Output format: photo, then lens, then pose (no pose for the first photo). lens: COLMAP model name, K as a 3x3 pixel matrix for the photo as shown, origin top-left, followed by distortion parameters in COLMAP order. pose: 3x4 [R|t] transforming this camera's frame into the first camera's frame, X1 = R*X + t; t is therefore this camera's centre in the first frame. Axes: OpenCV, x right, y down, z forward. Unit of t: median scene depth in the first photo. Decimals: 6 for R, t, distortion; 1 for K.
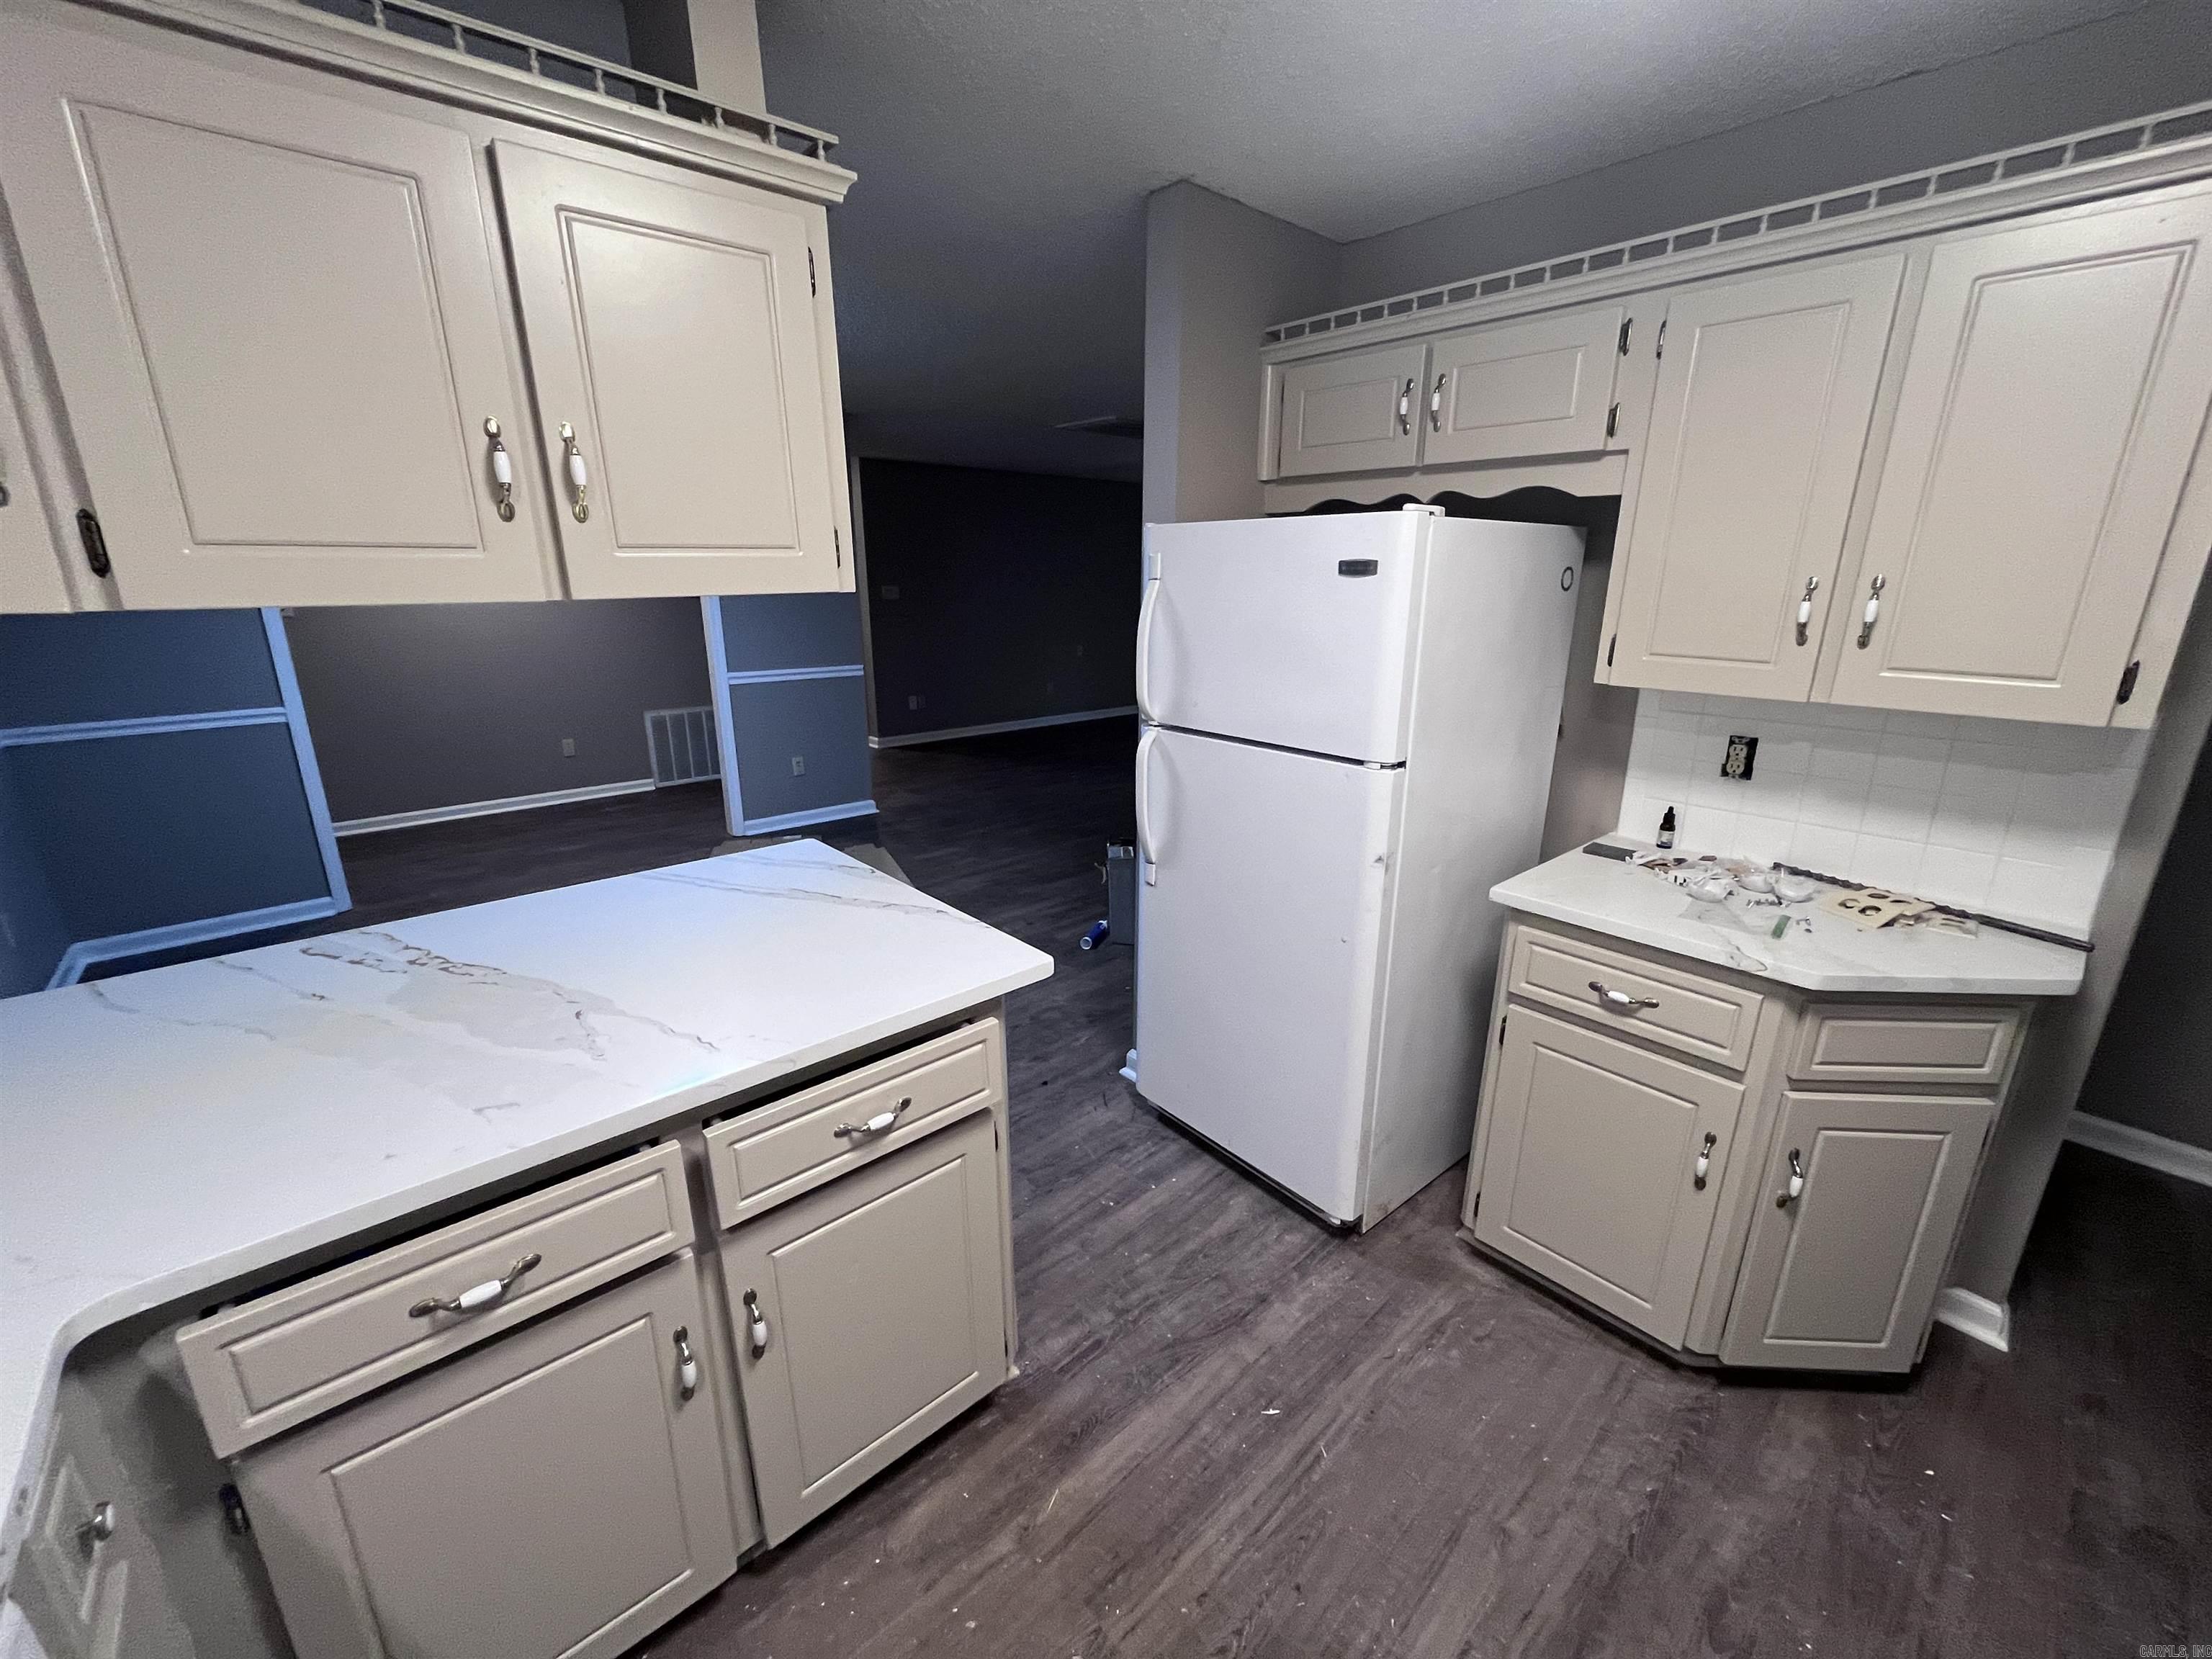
lens RADIAL K [[892.9, 0, 1104.8], [0, 892.9, 829.4], [0, 0, 1]] dist [-0.003127, -0.000029]
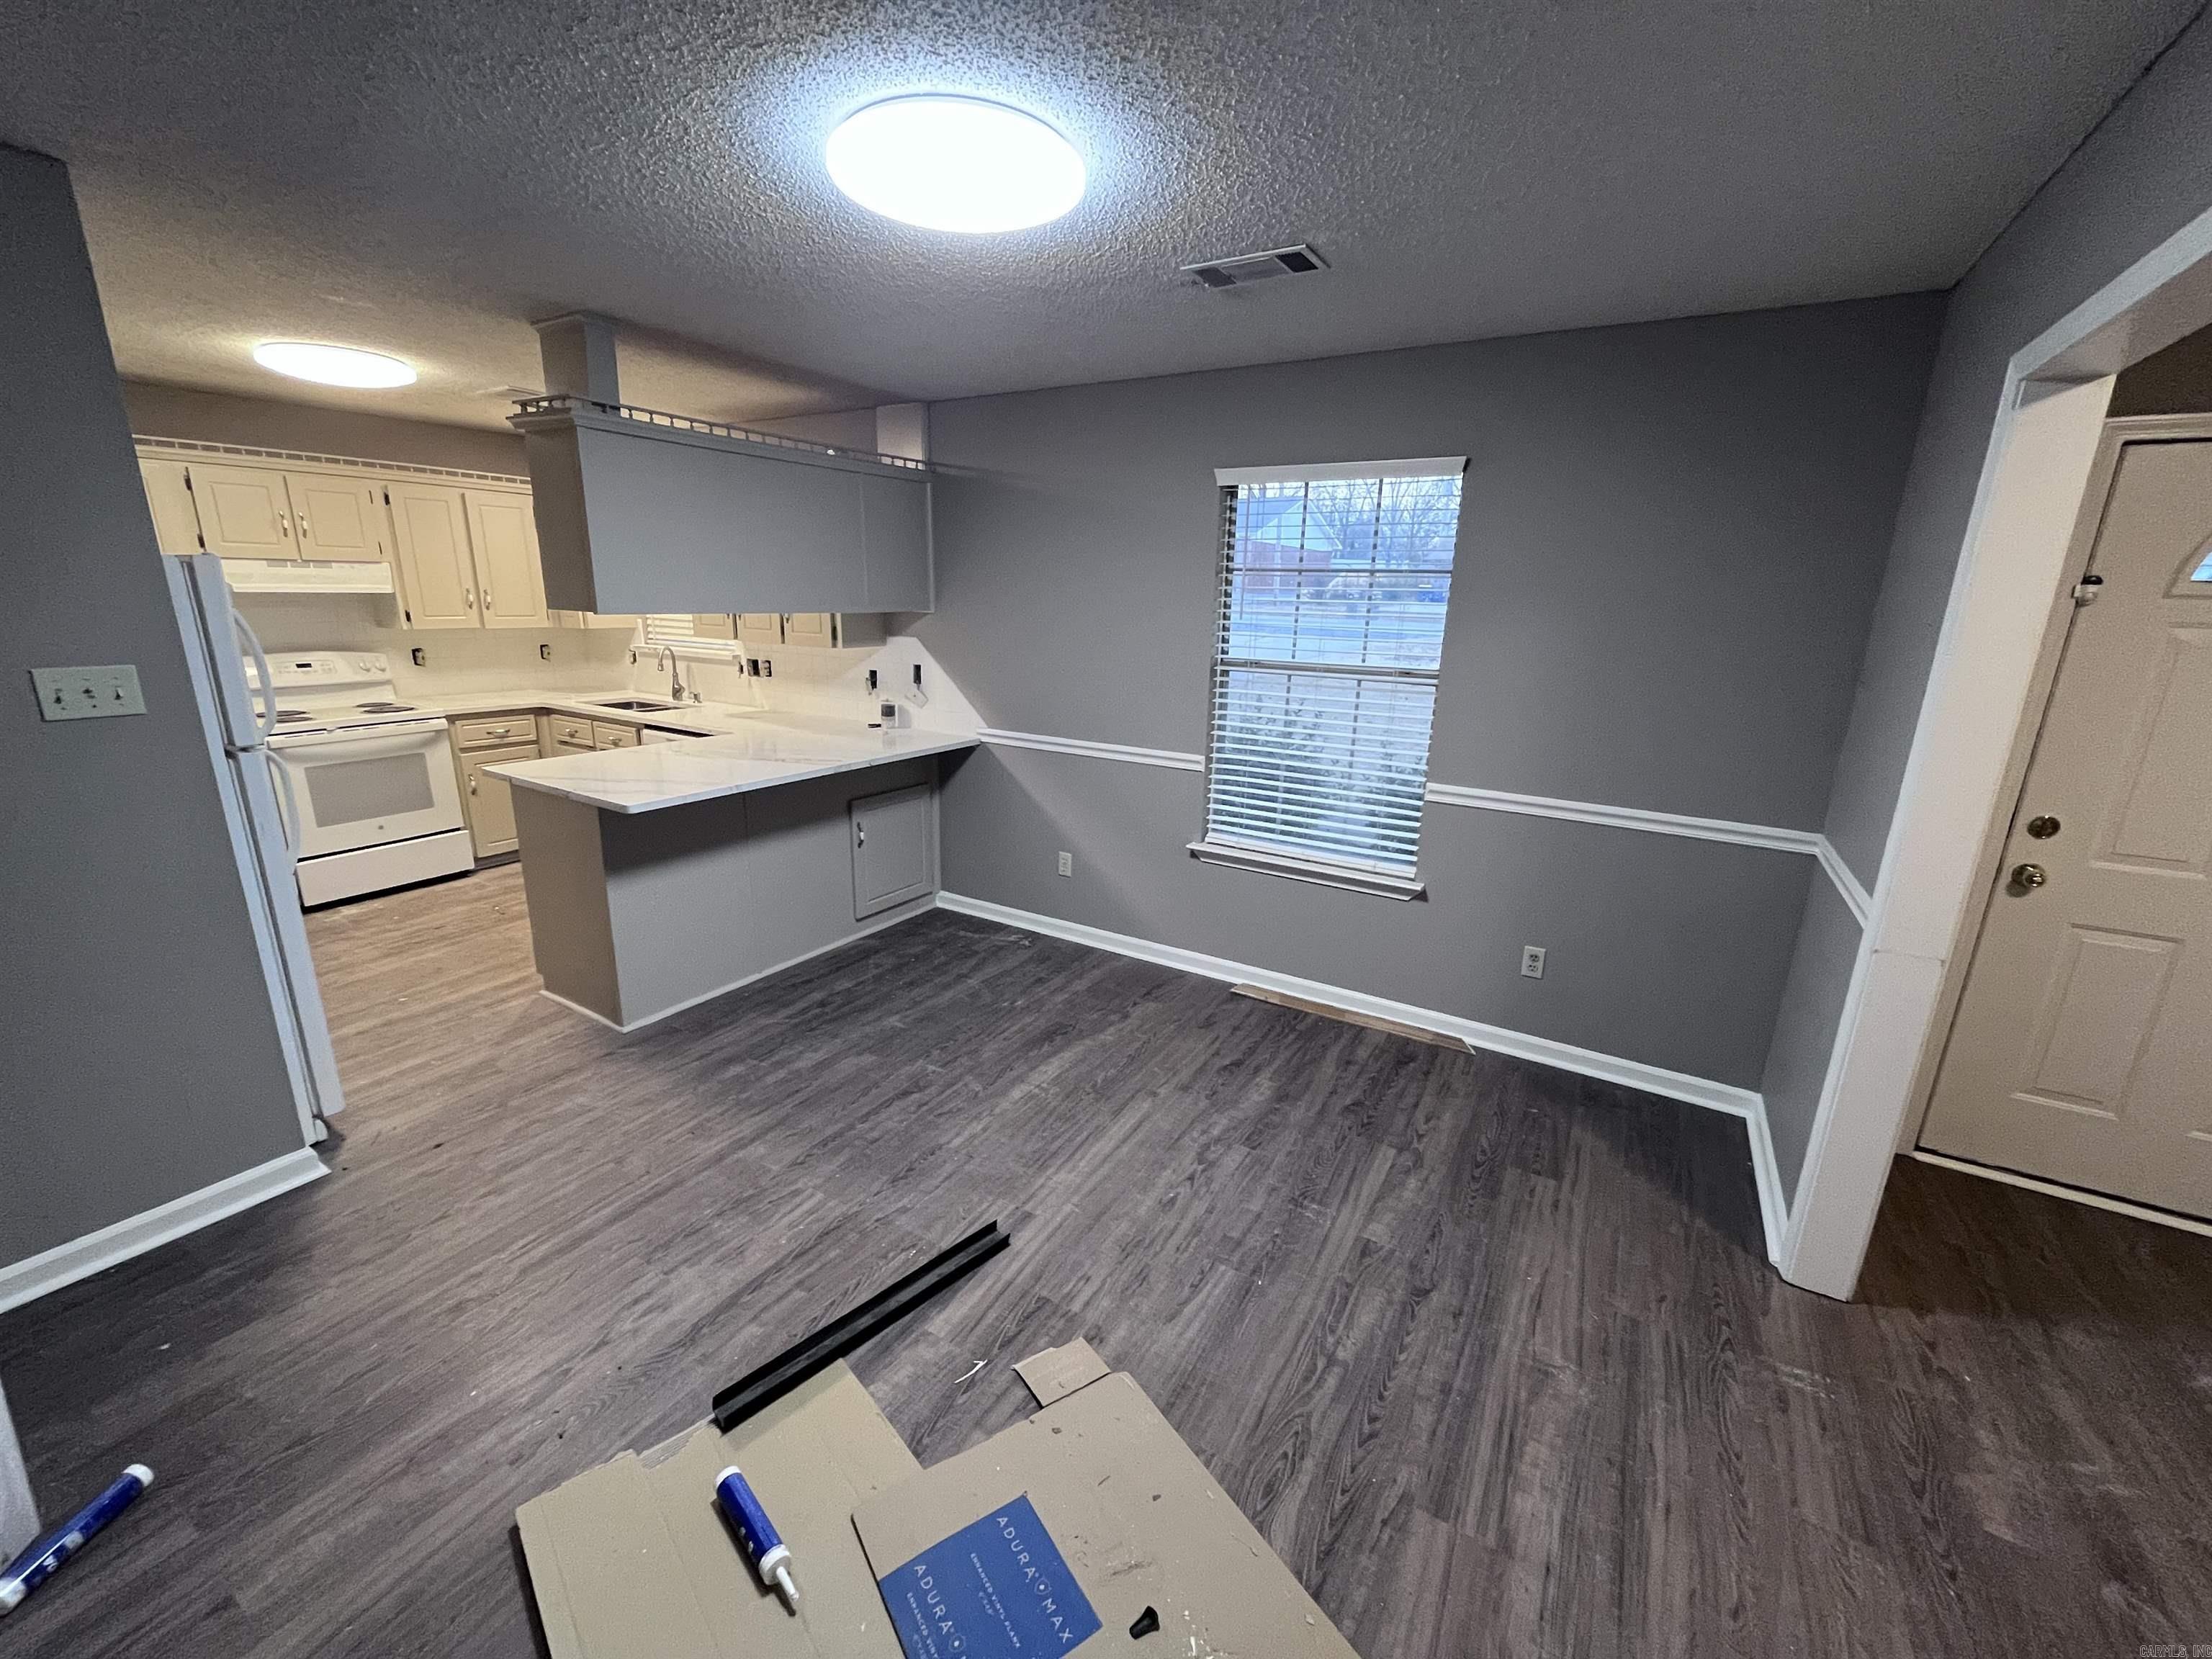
lens RADIAL K [[892.9, 0, 1104.8], [0, 892.9, 829.4], [0, 0, 1]] dist [-0.003127, -0.000029]
pose [[-0.957357, 0.048808, -0.284755, -0.749289], [-0.105972, 0.857603, 0.503277, -0.835013], [0.268771, 0.511992, -0.815860, 2.748526]]
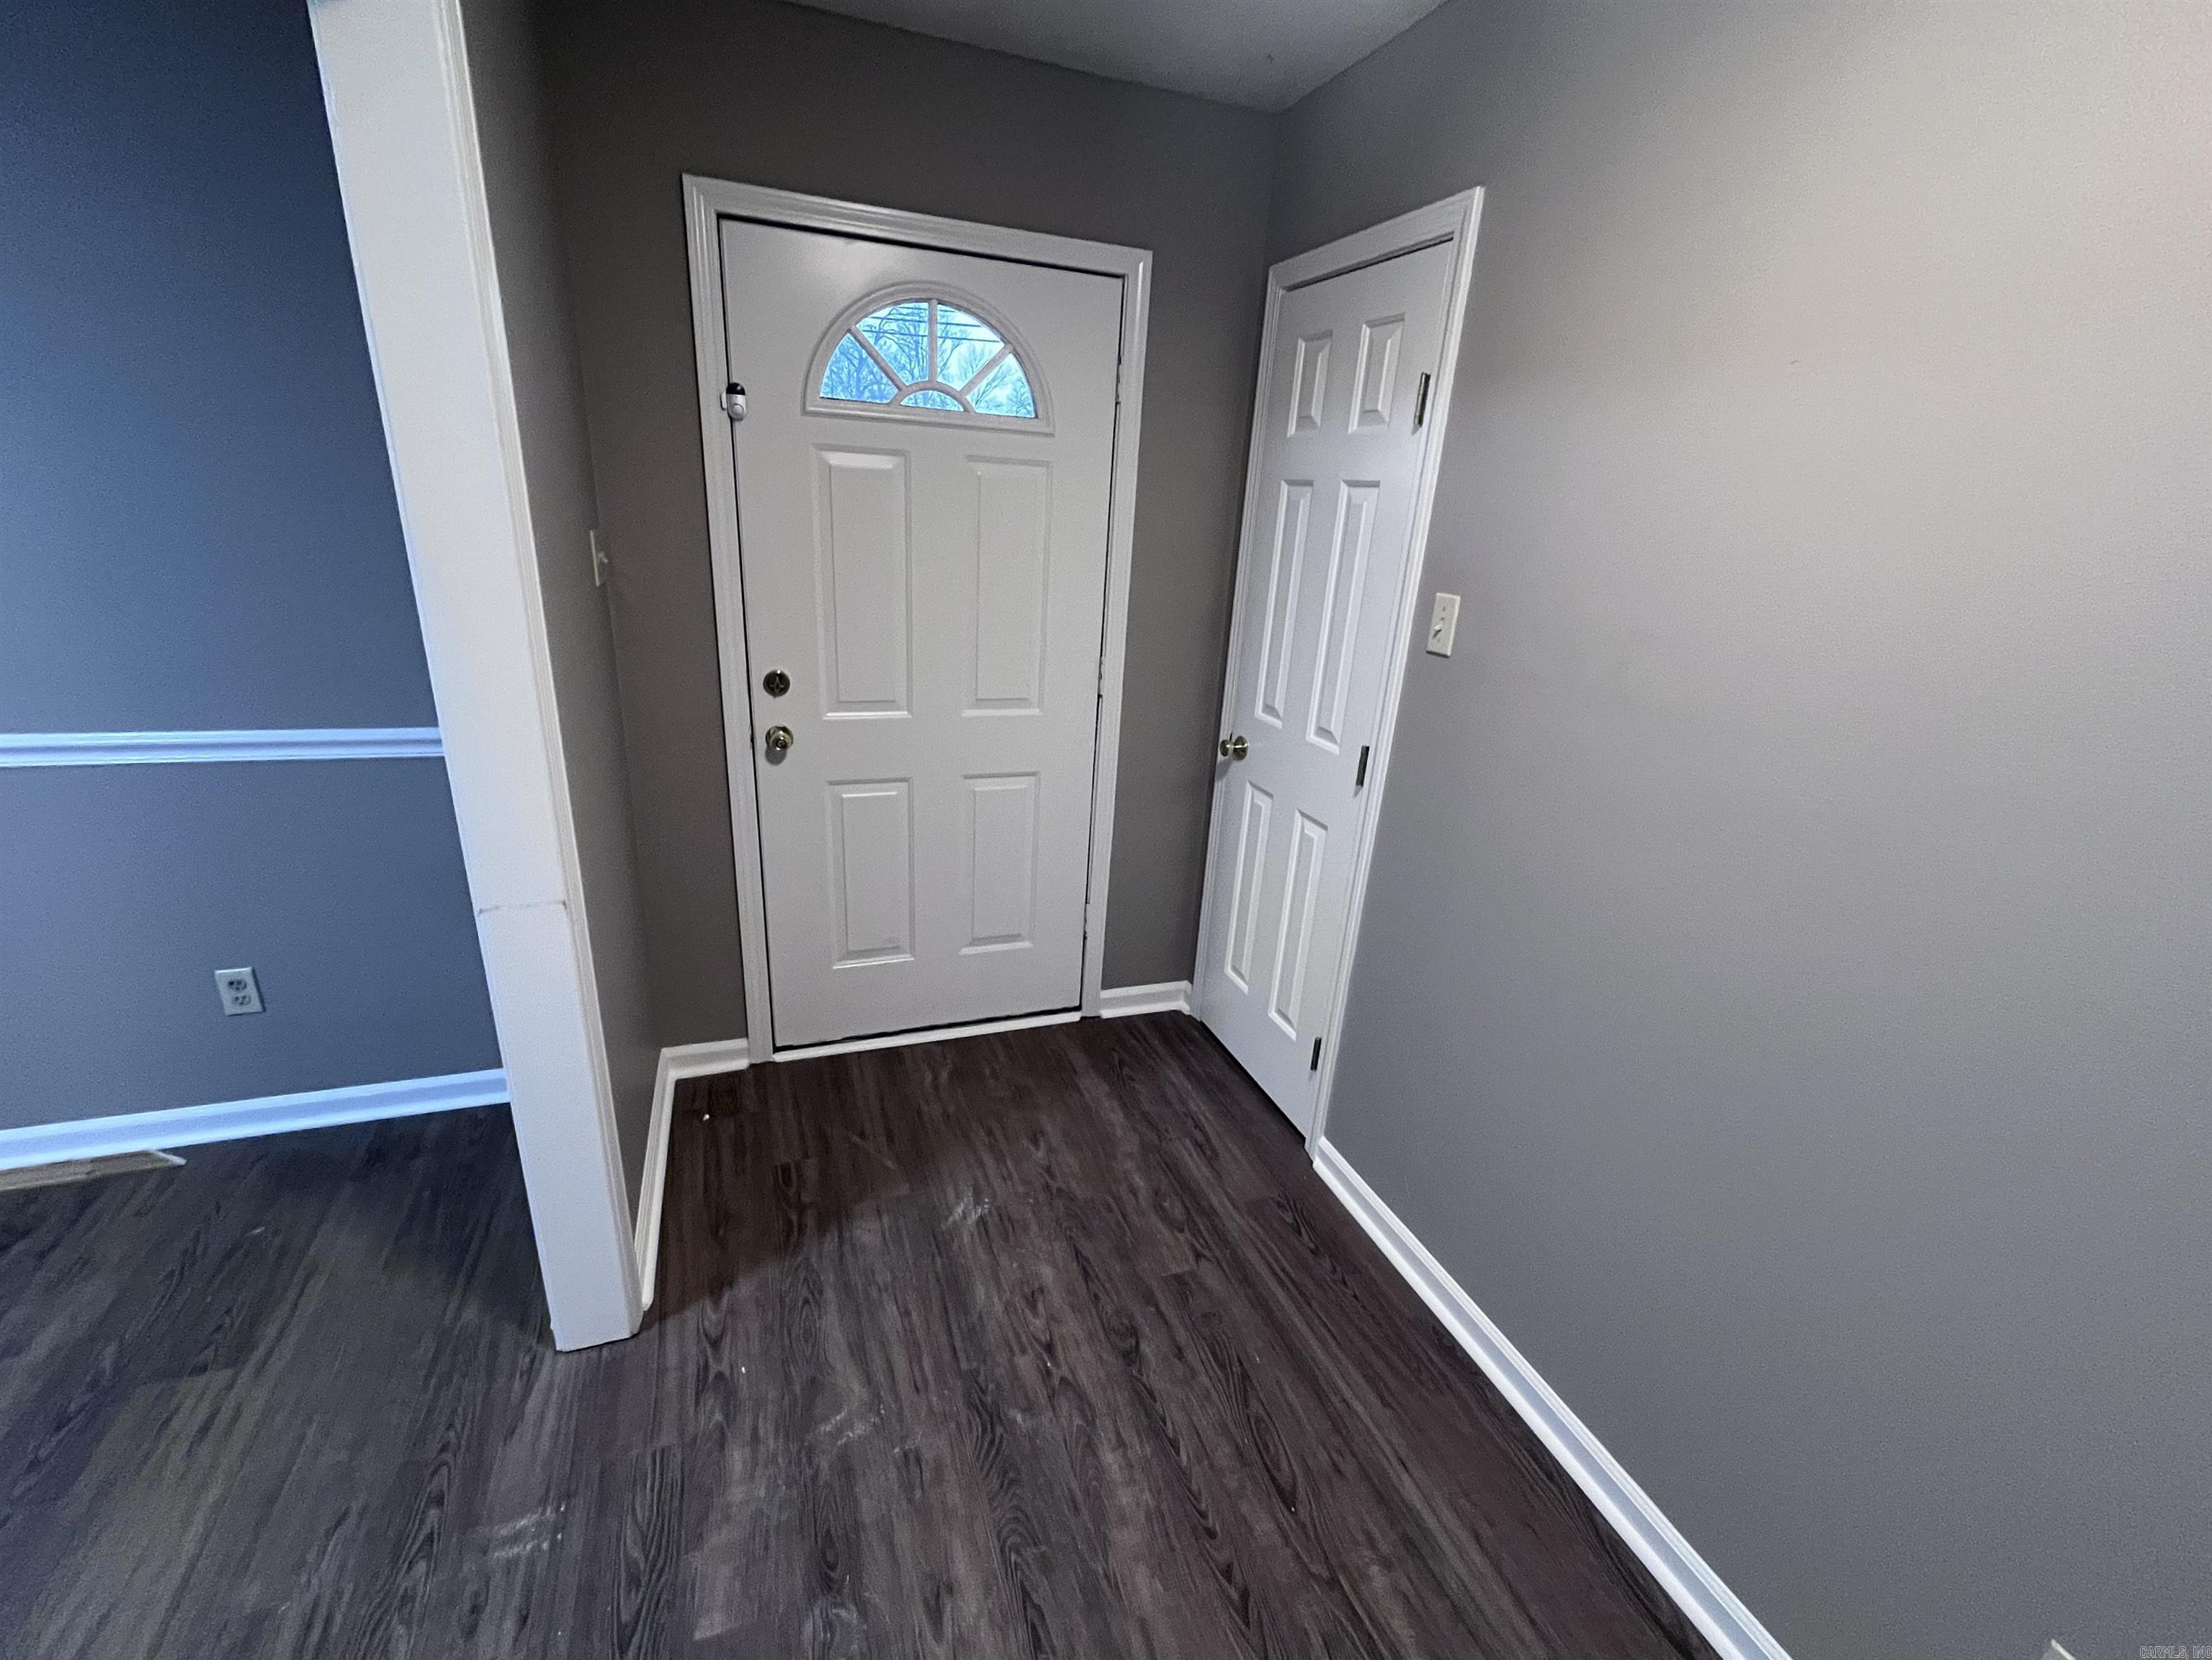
lens RADIAL K [[938.6, 0, 1106.0], [0, 938.6, 830.0], [0, 0, 1]] dist [0.000547, 0.000008]
pose [[-0.369220, 0.288132, -0.883548, -1.476193], [-0.317544, 0.854390, 0.411320, -0.805700], [0.873408, 0.432433, -0.223963, 2.787836]]
